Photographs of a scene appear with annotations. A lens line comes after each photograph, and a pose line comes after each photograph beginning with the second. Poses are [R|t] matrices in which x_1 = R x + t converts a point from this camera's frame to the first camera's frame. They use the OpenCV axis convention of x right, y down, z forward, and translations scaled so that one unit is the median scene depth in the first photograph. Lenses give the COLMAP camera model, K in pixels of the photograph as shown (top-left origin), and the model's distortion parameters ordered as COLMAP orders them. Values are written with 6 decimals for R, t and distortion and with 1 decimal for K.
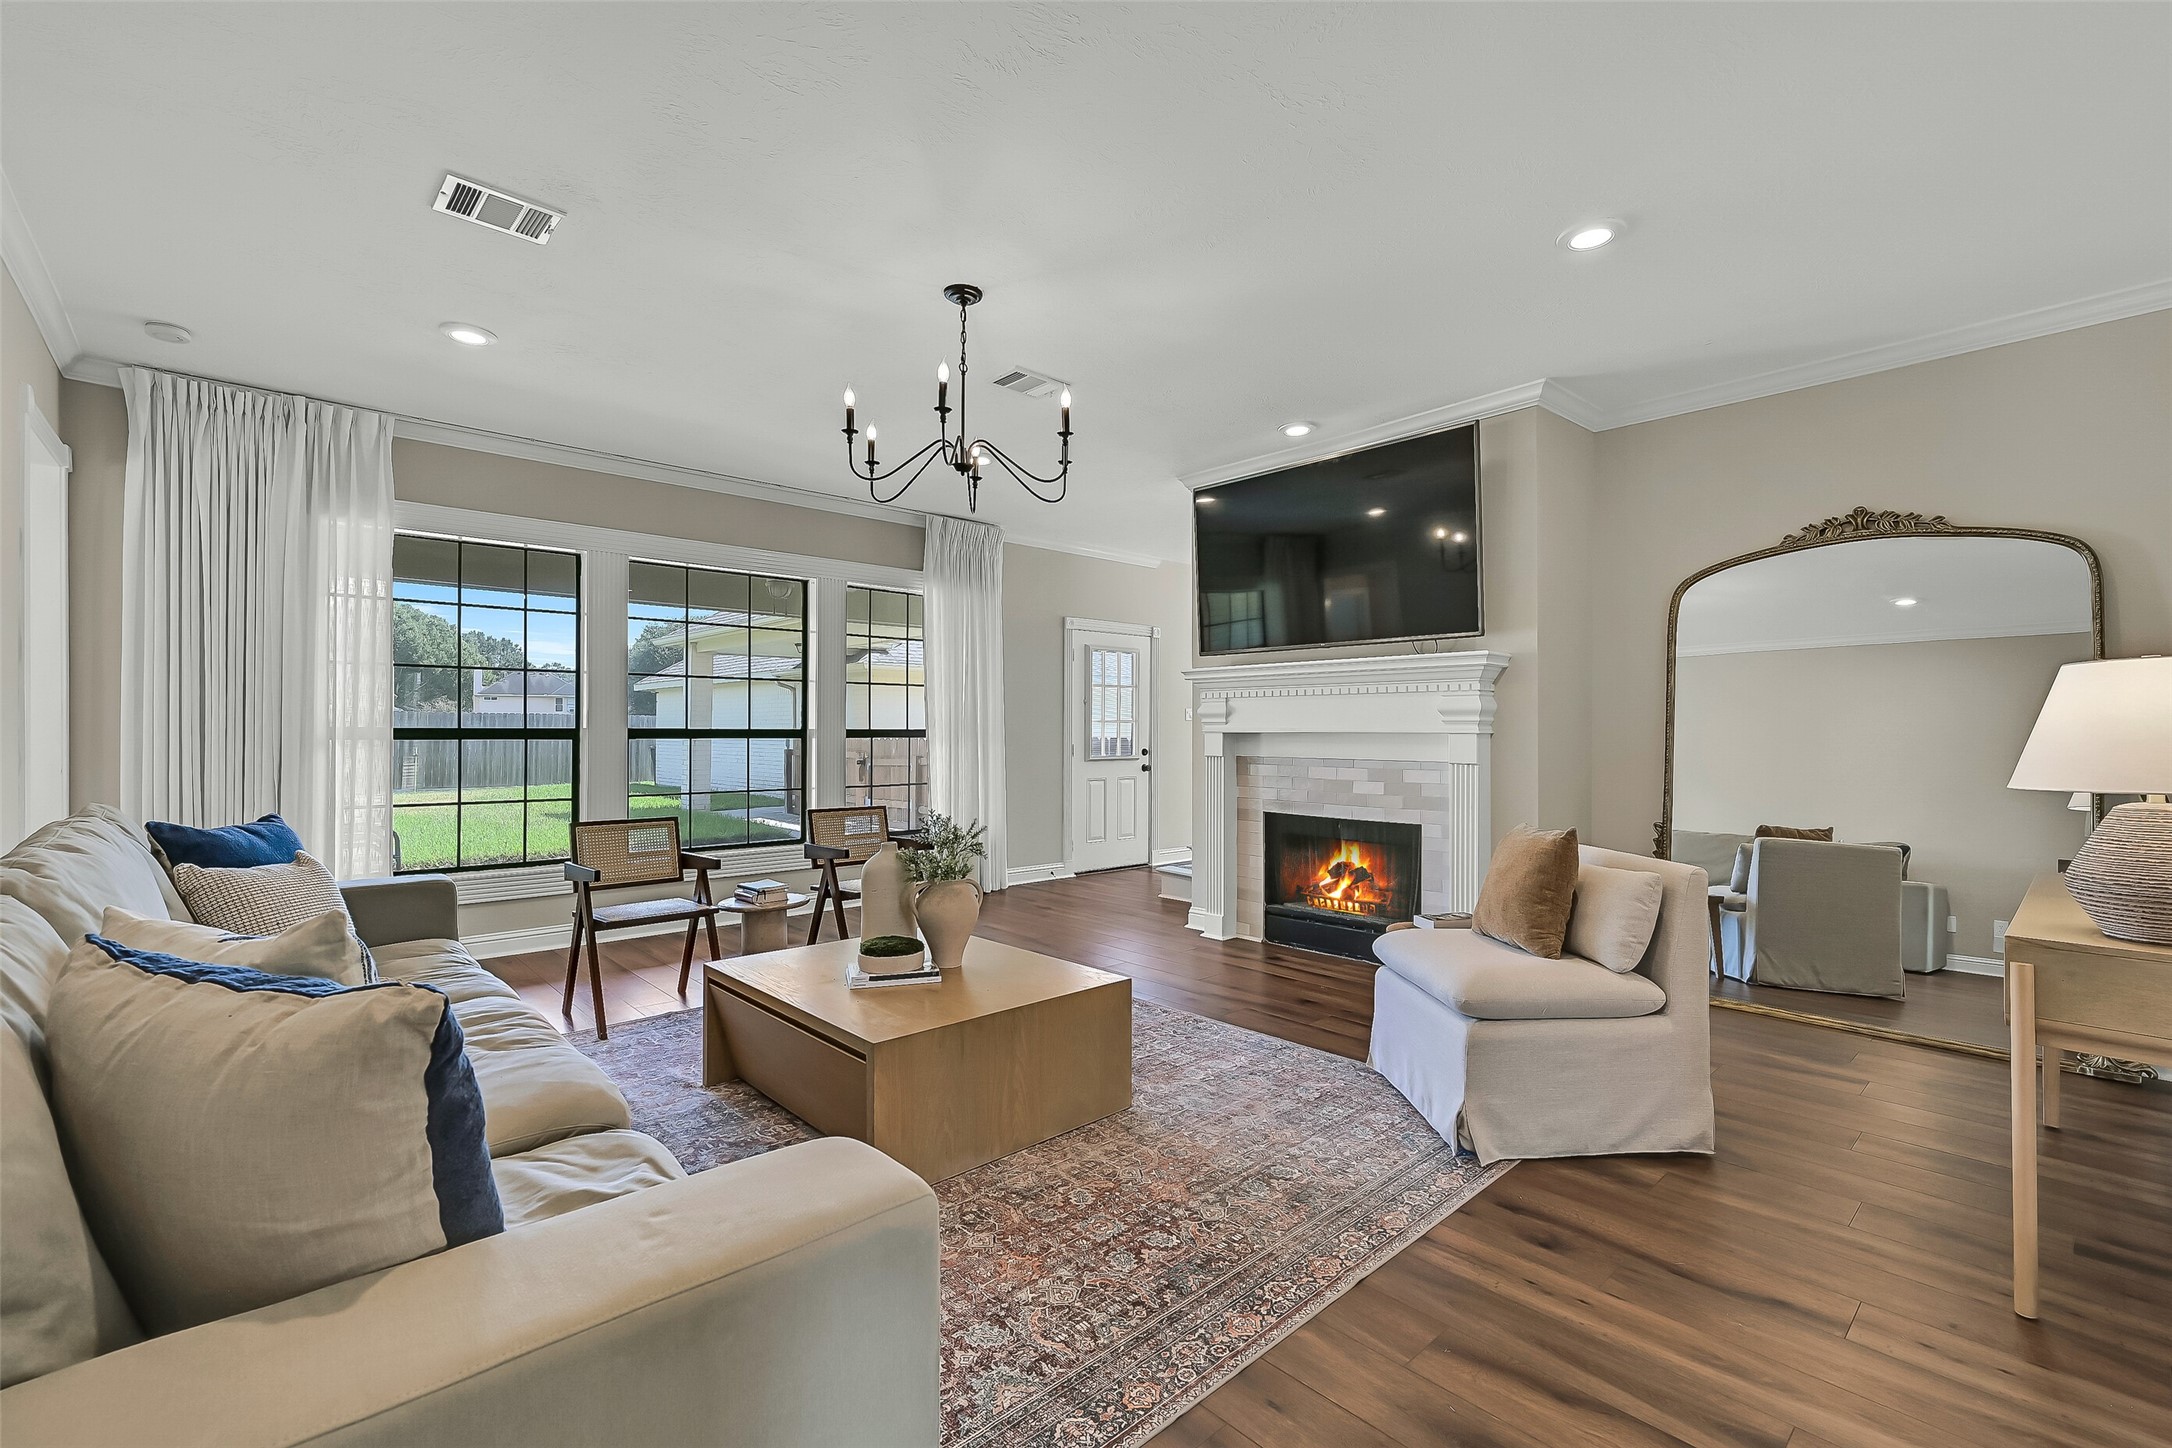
lens RADIAL K [[891.2, 0, 1078.9], [0, 891.2, 723.1], [0, 0, 1]] dist [-0.003569, 0.000342]
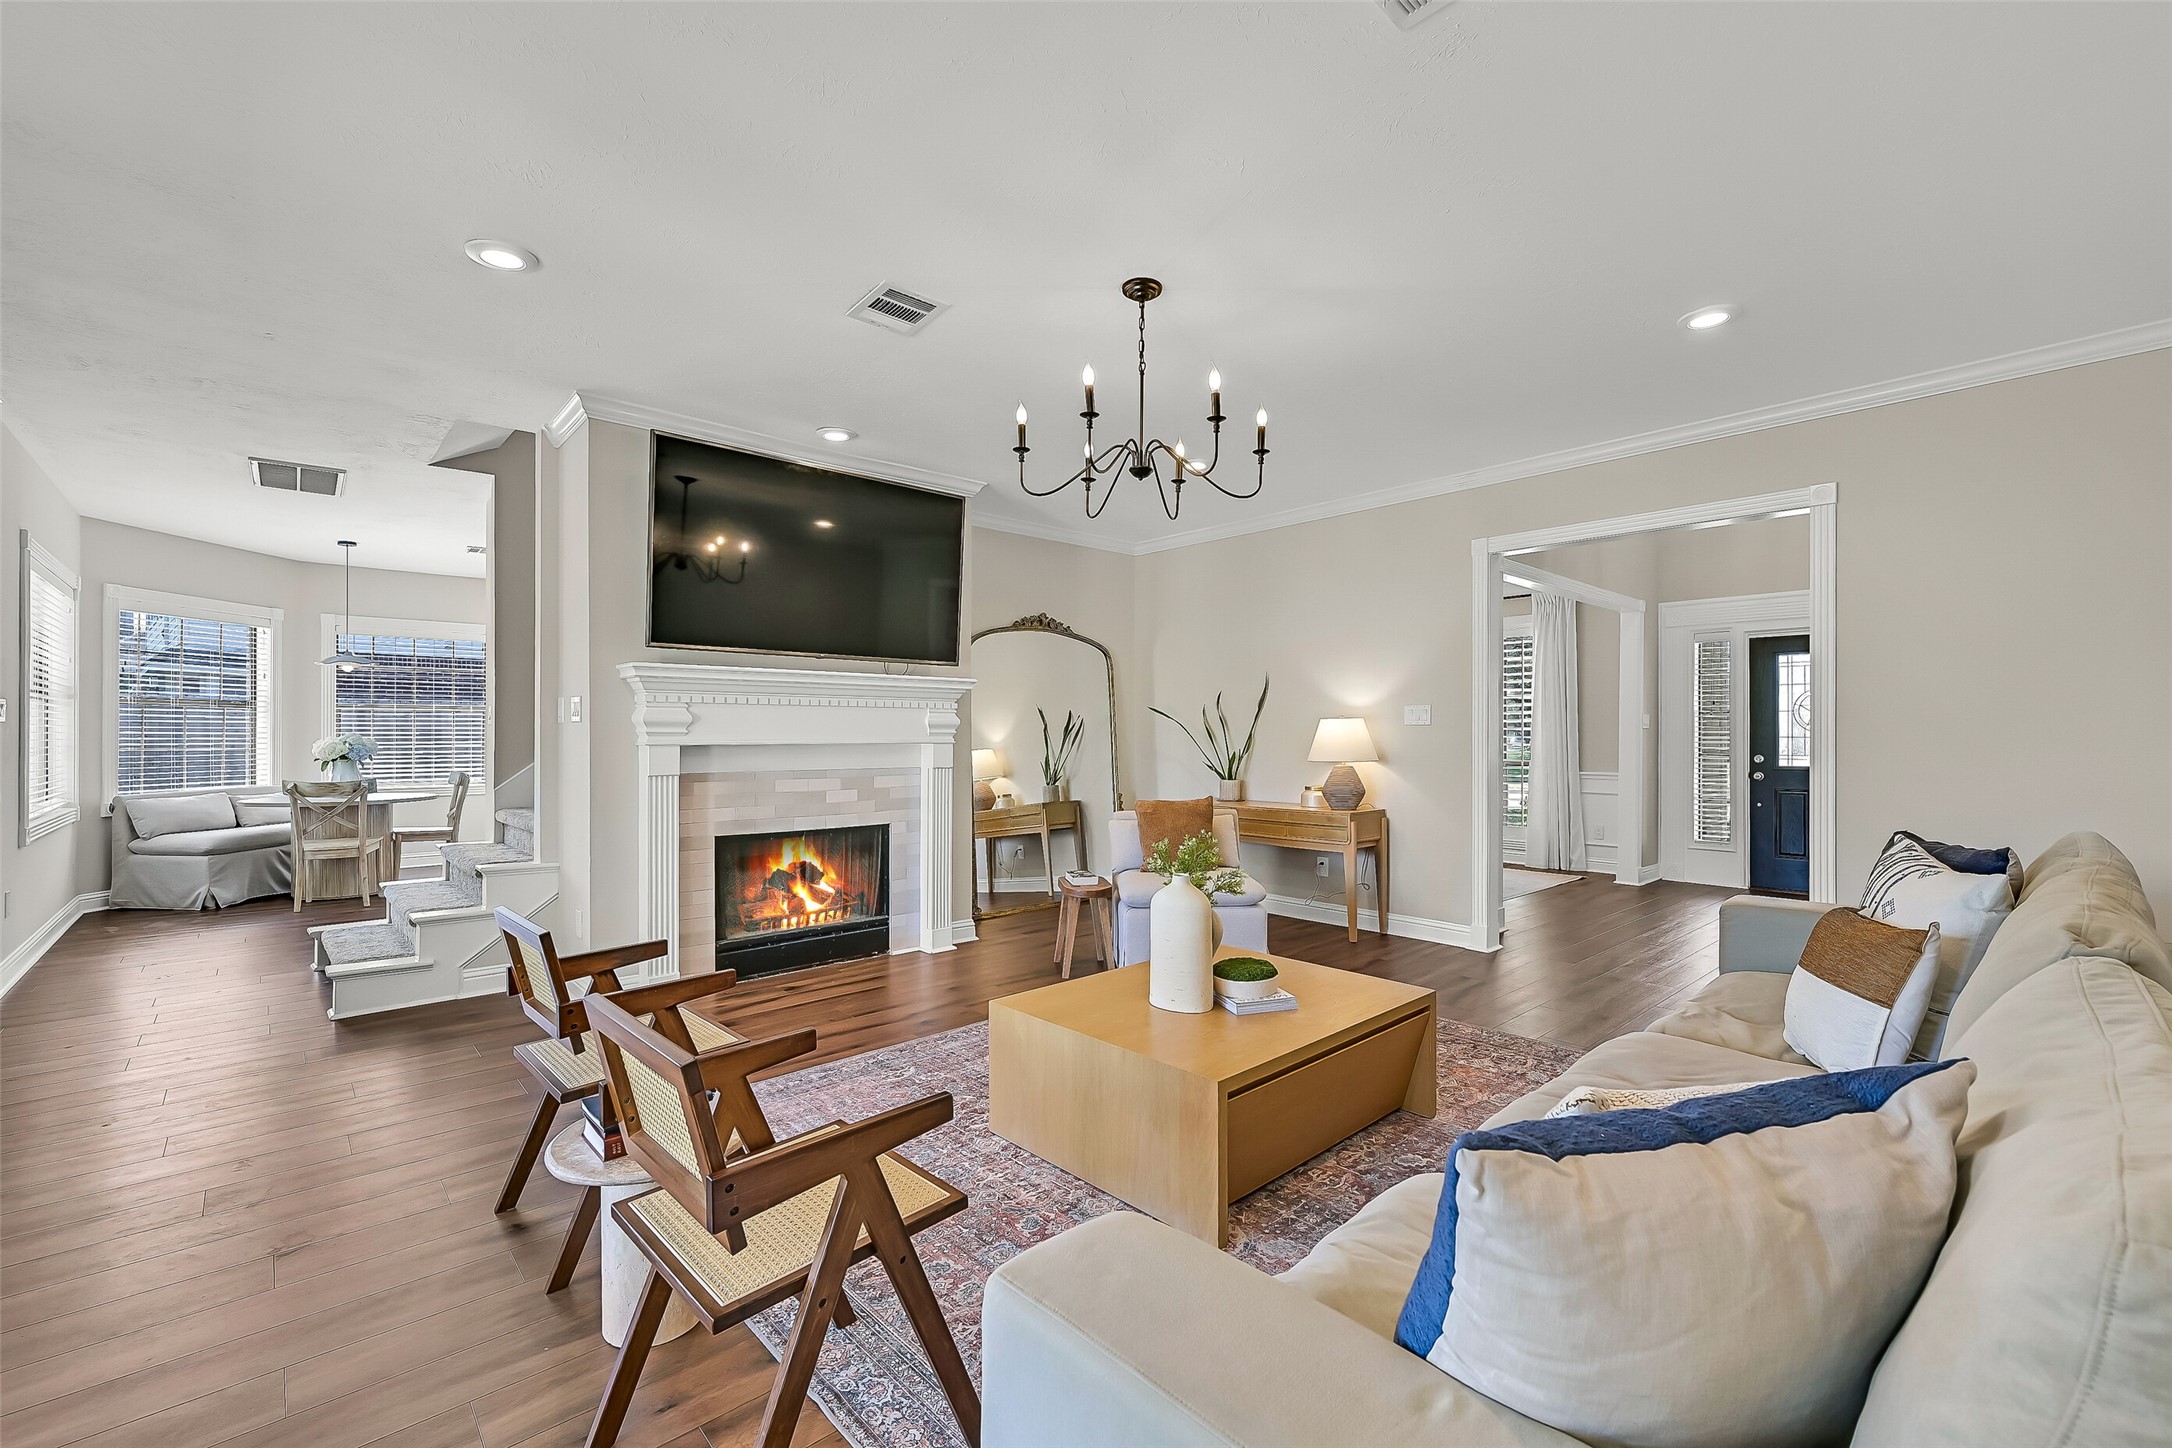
lens RADIAL K [[891.2, 0, 1094.0], [0, 891.2, 724.1], [0, 0, 1]] dist [-0.003569, 0.000342]
pose [[0.026636, 0.007295, 0.999619, -0.704399], [-0.012540, 0.999897, -0.006963, -0.008423], [-0.999567, -0.012350, 0.026725, 0.665755]]
